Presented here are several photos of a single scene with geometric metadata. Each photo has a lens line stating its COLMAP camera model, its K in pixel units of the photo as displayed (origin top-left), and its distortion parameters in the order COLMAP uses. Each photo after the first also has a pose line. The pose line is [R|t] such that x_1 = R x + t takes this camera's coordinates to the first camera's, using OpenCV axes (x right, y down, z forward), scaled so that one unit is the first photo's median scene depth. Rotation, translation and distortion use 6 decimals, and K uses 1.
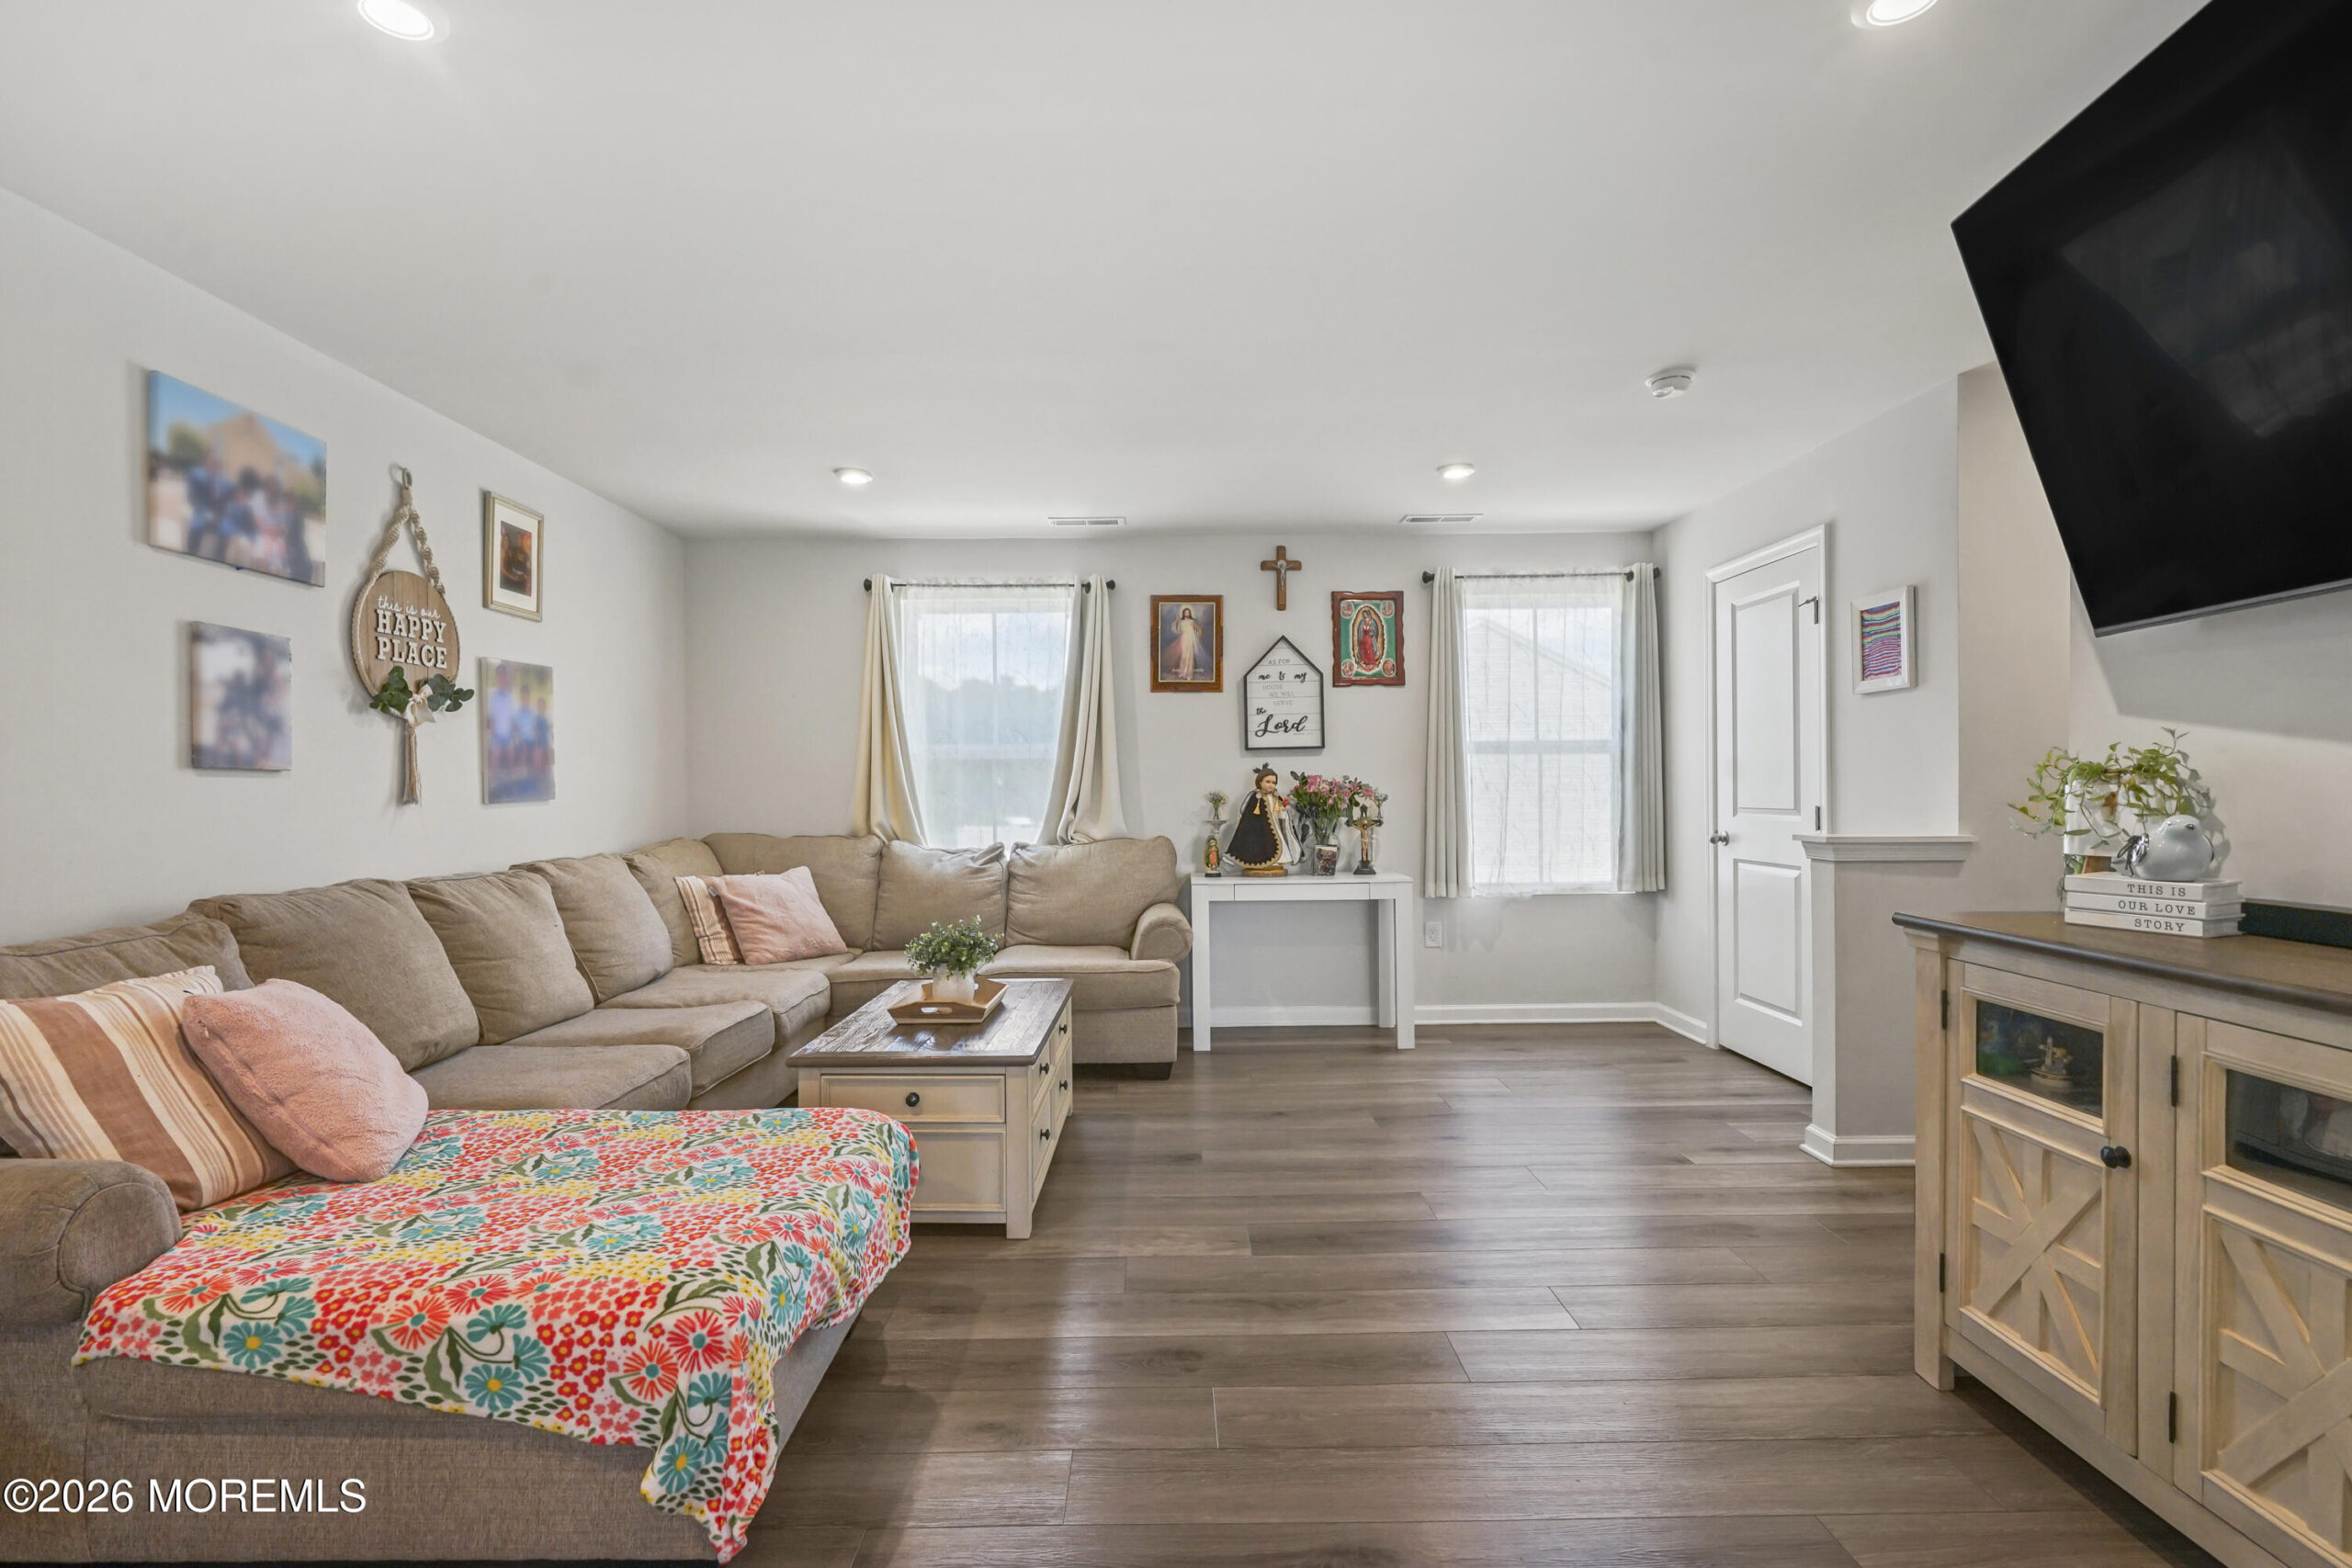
lens RADIAL K [[1082.6, 0, 1165.9], [0, 1082.6, 791.2], [0, 0, 1]] dist [0.000459, 0.000480]
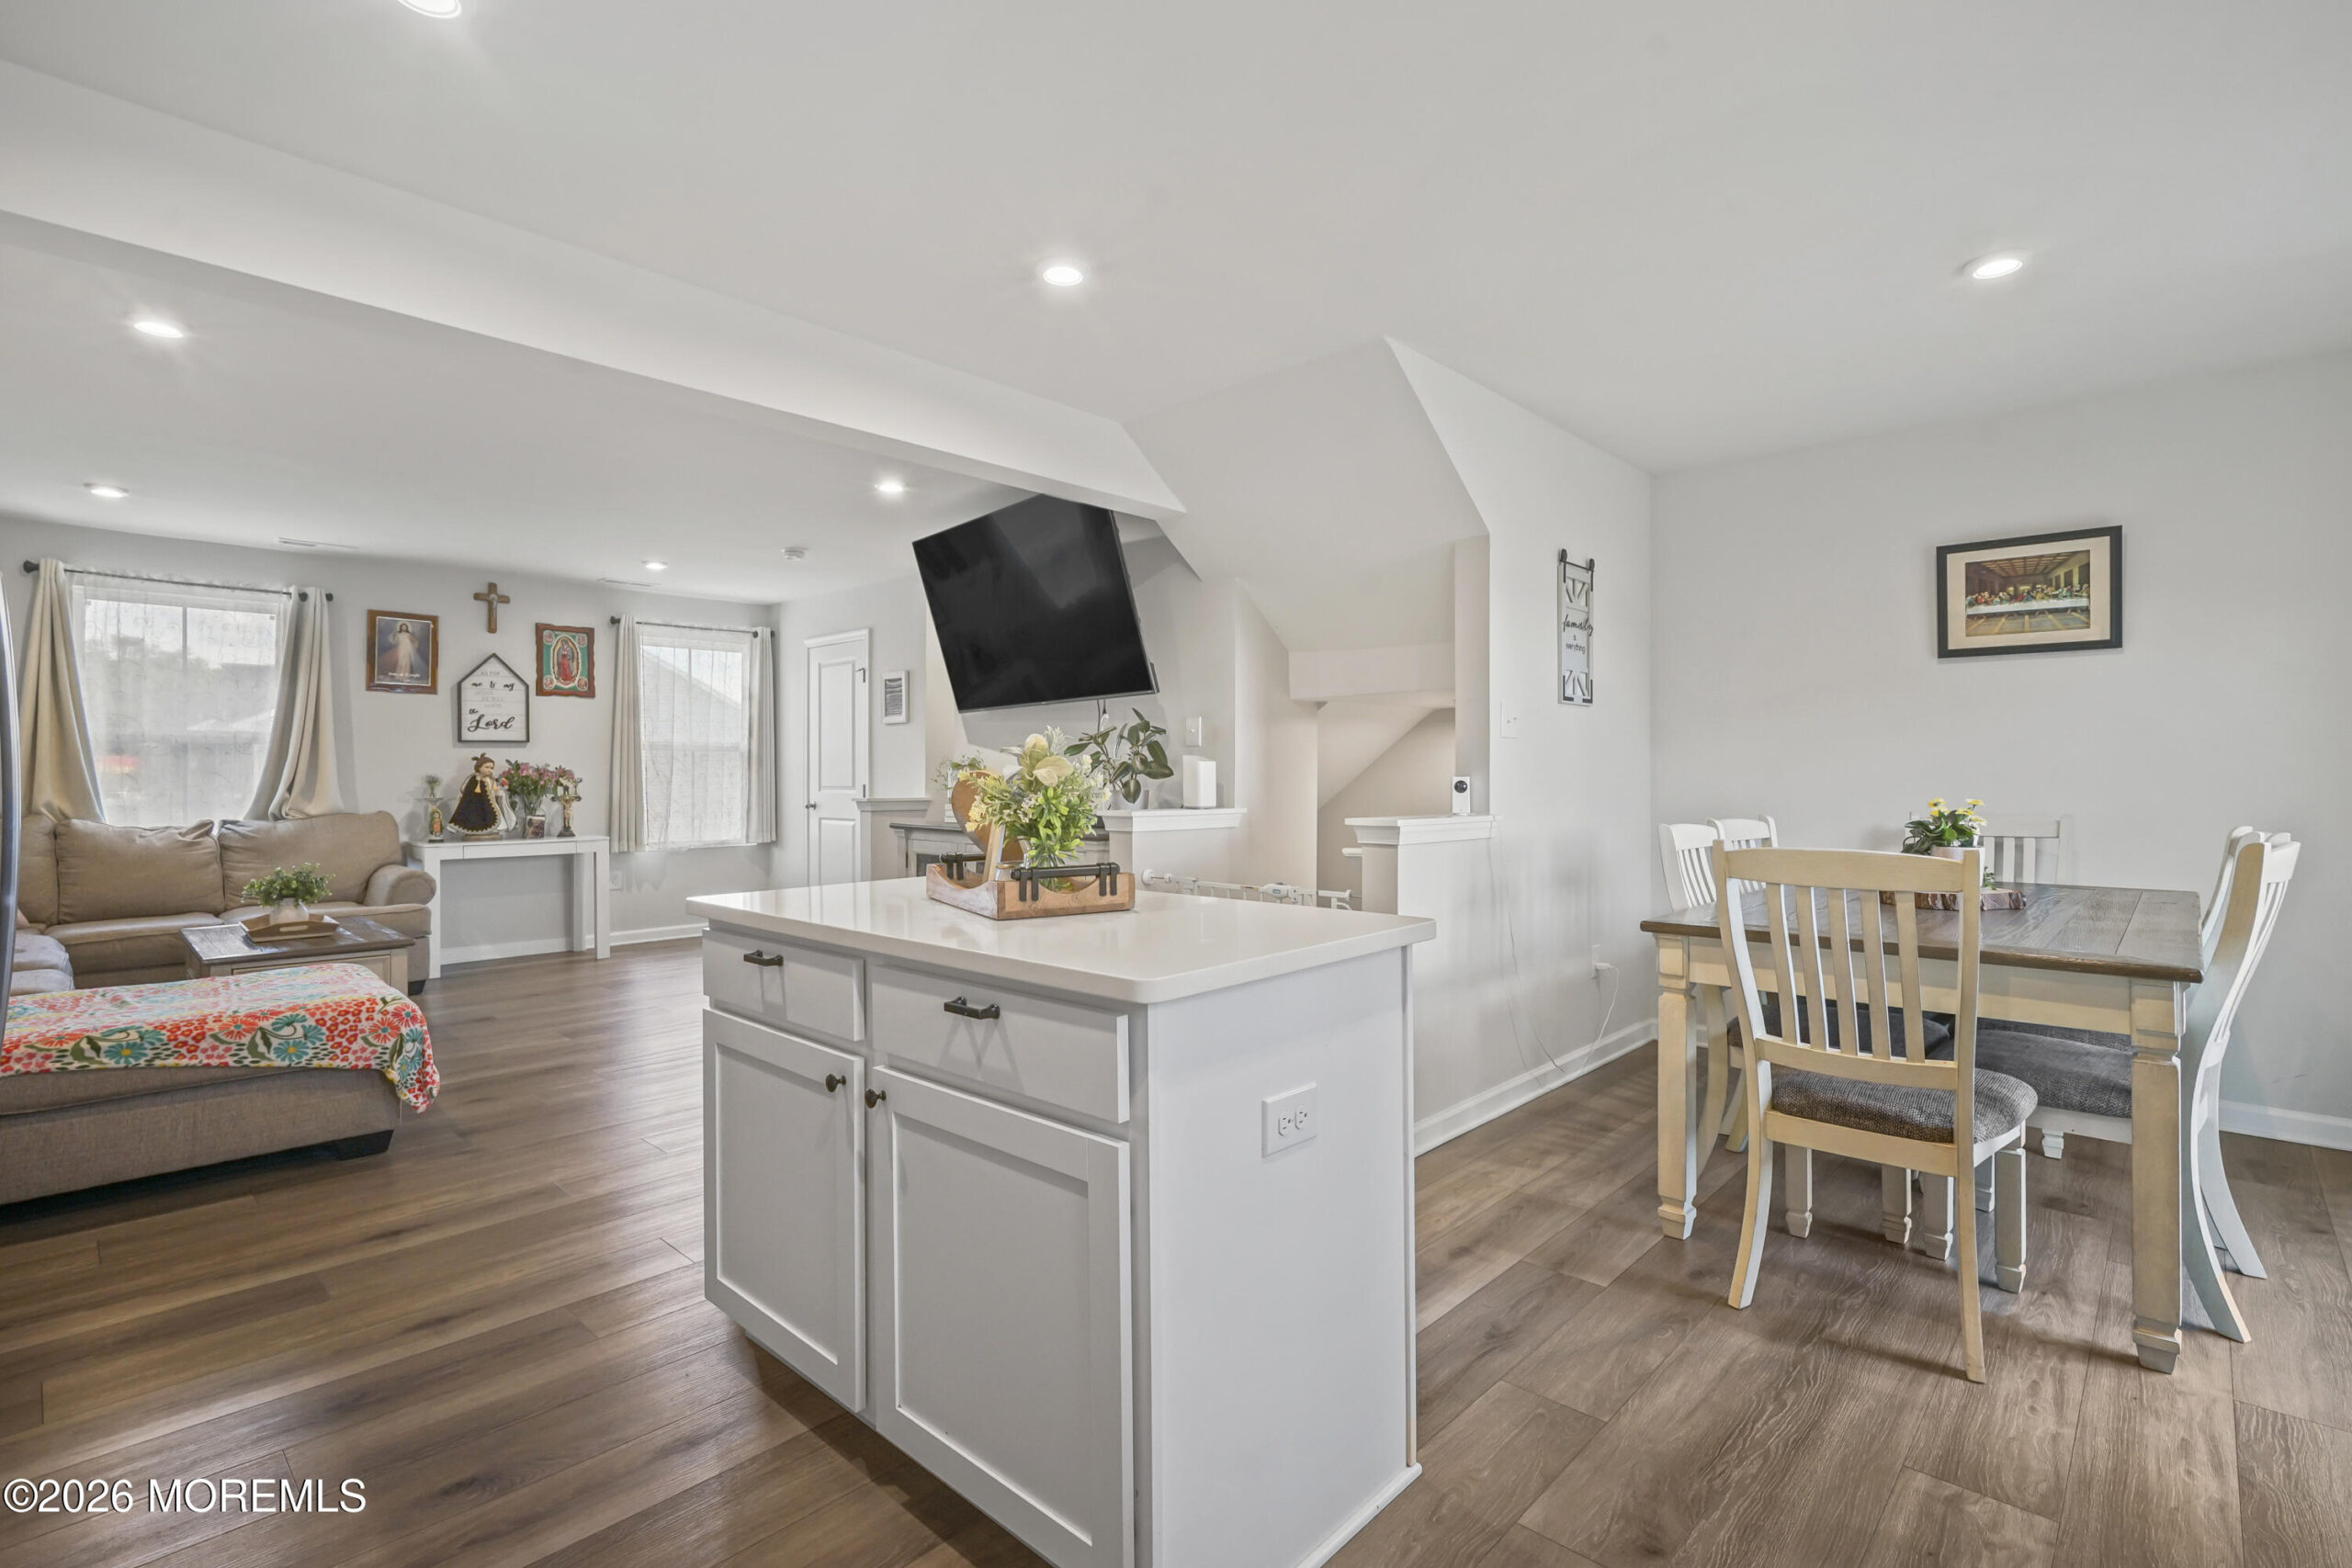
lens RADIAL K [[1091.7, 0, 1156.9], [0, 1091.7, 779.1], [0, 0, 1]] dist [-0.003575, 0.000457]
pose [[0.696595, 0.005863, 0.717441, -0.282706], [-0.002244, 0.999980, -0.005993, 0.011388], [-0.717461, 0.002565, 0.696594, -0.480521]]
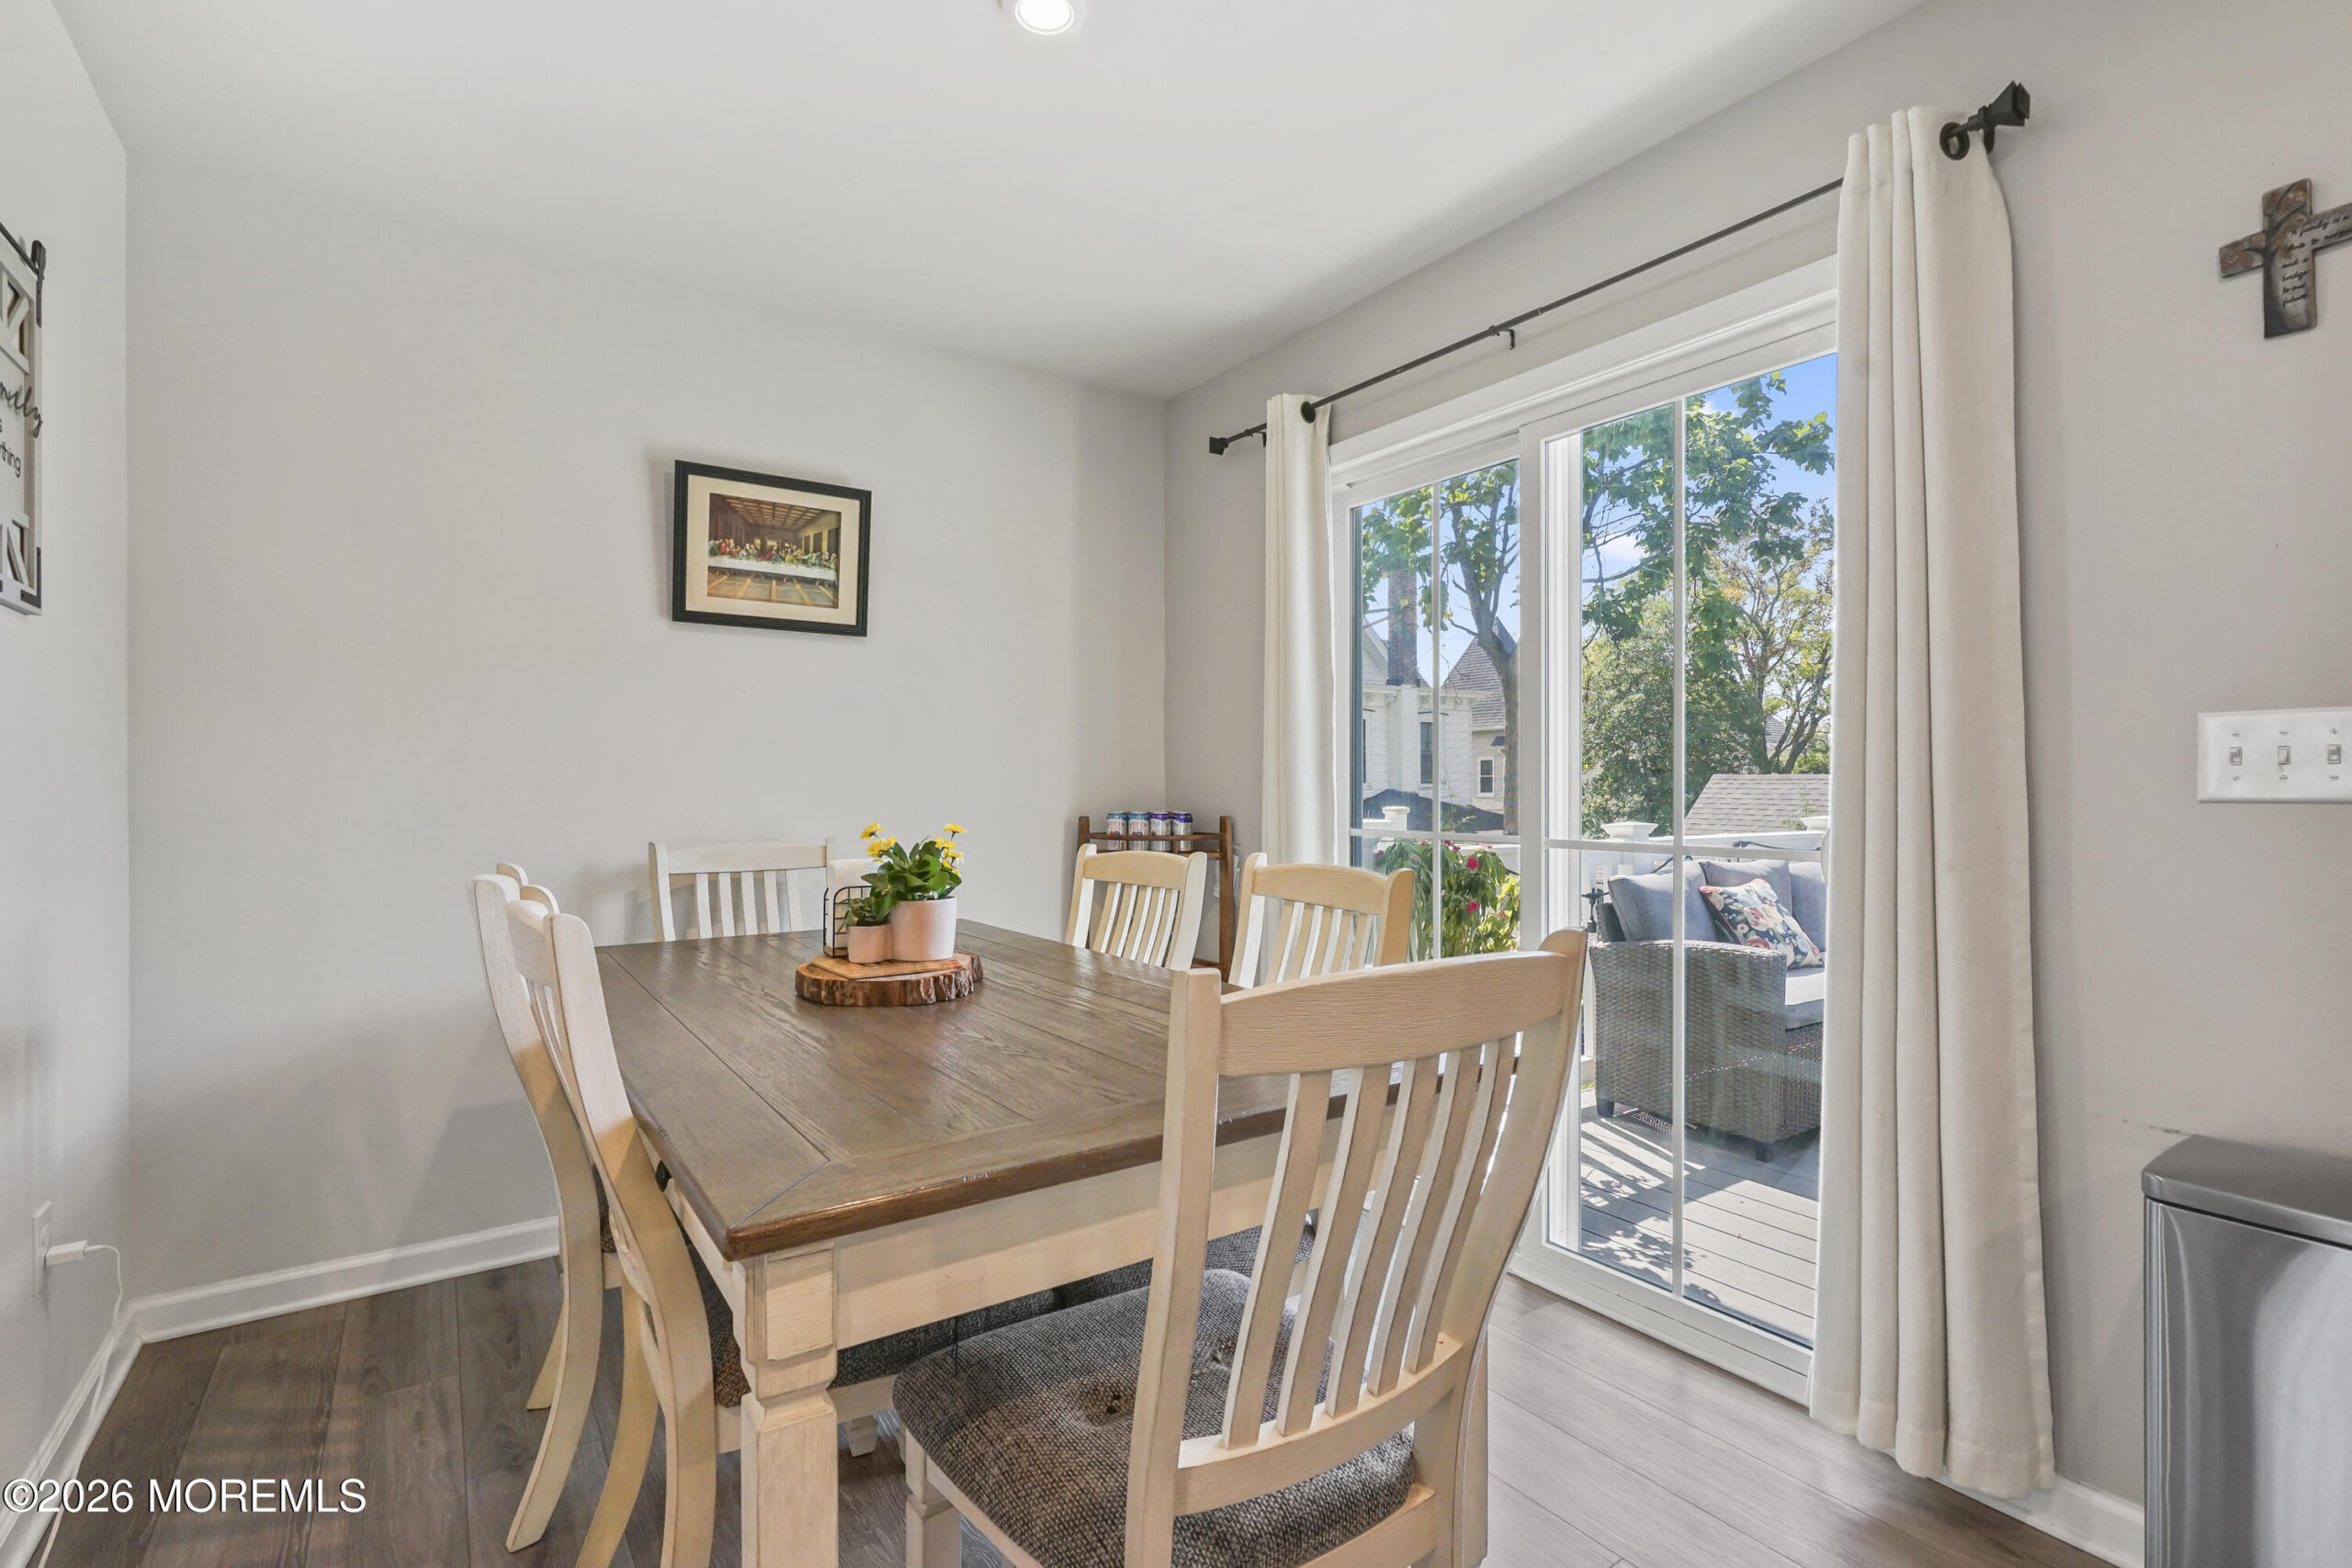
lens RADIAL K [[1082.6, 0, 1165.9], [0, 1082.6, 791.2], [0, 0, 1]] dist [0.000459, 0.000480]
pose [[-0.557609, 0.008135, 0.830064, 0.080153], [0.012877, 0.999916, -0.001149, 0.007586], [-0.830004, 0.010048, -0.557668, -0.241304]]
